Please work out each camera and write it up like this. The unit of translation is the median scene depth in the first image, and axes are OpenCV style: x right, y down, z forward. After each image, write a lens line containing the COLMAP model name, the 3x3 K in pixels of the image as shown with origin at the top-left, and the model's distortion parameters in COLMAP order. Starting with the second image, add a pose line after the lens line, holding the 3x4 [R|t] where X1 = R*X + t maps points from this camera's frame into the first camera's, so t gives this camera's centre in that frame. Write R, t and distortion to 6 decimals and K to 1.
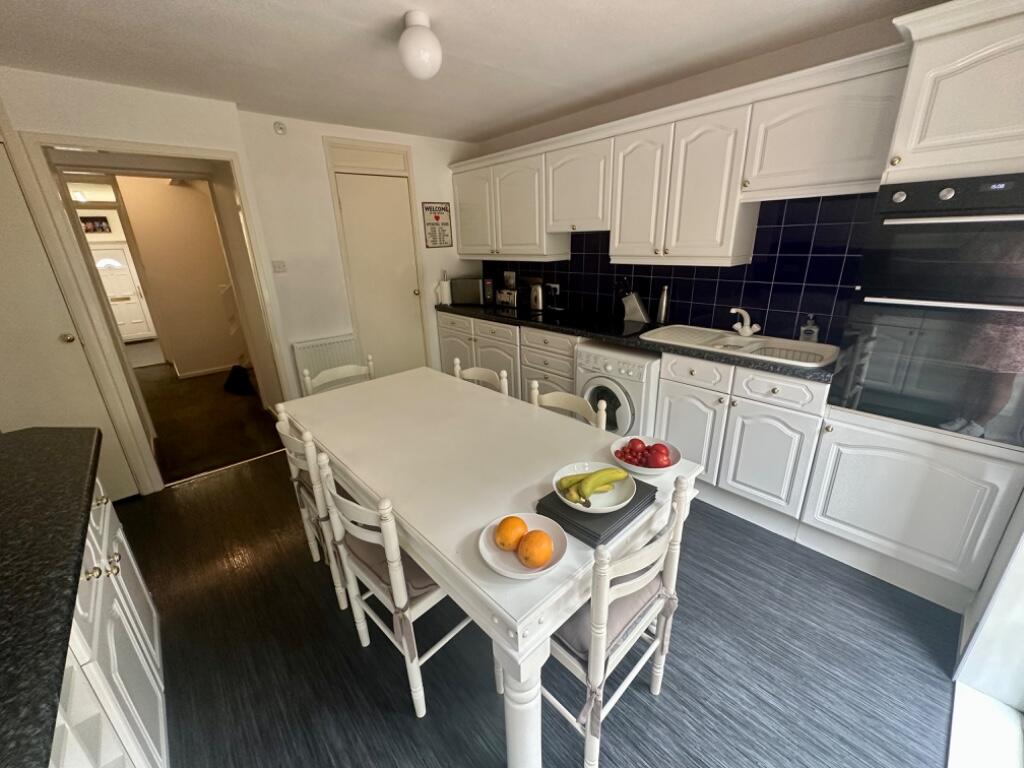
lens RADIAL K [[417.5, 0, 510.0], [0, 417.5, 390.2], [0, 0, 1]] dist [0.001300, 0.000132]
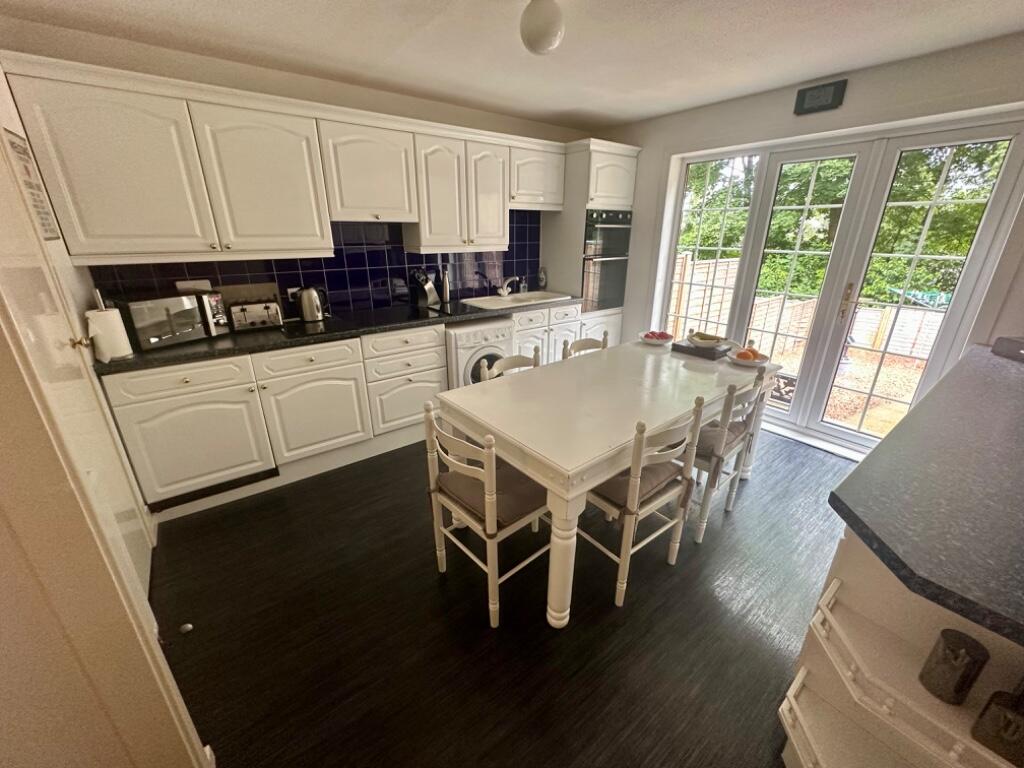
lens RADIAL K [[408.1, 0, 512.0], [0, 408.1, 384.0], [0, 0, 1]] dist [0.000690, 0.000005]
pose [[0.066919, -0.324298, 0.943585, -0.872374], [0.338382, 0.897034, 0.284301, -0.234788], [-0.938626, 0.300267, 0.169766, 0.741931]]
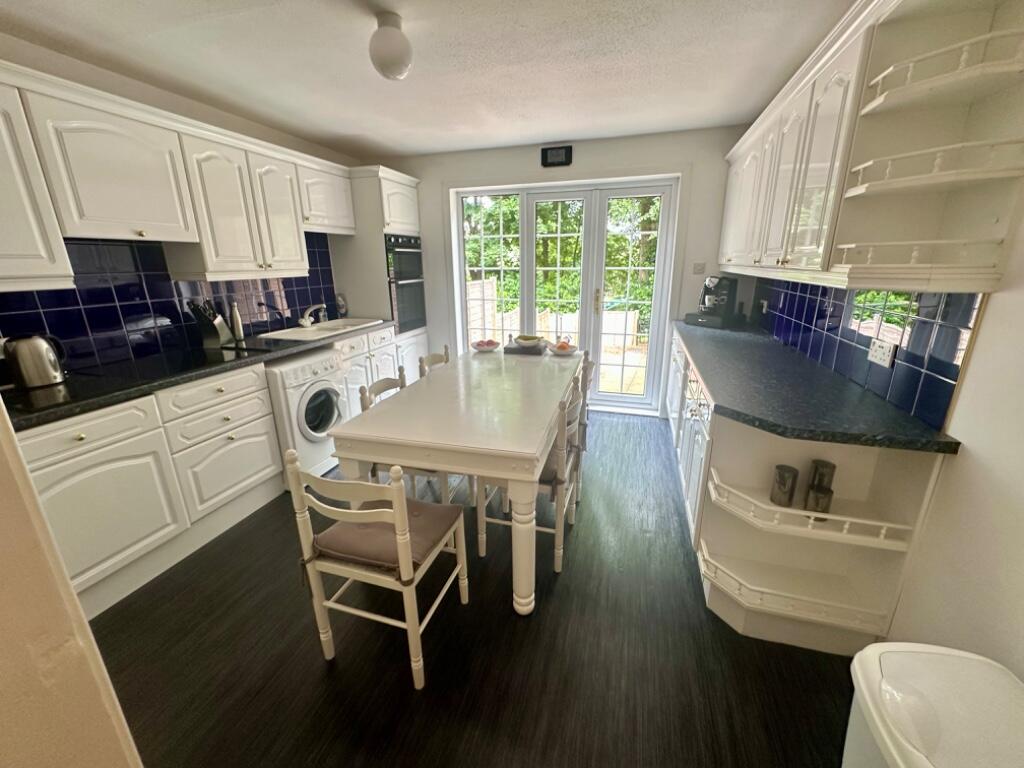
lens RADIAL K [[411.6, 0, 510.7], [0, 411.6, 380.9], [0, 0, 1]] dist [0.002227, 0.000232]
pose [[-0.528944, -0.203755, 0.823834, -0.850992], [0.316256, 0.853502, 0.414146, -0.297451], [-0.787528, 0.479602, -0.387016, 0.984597]]
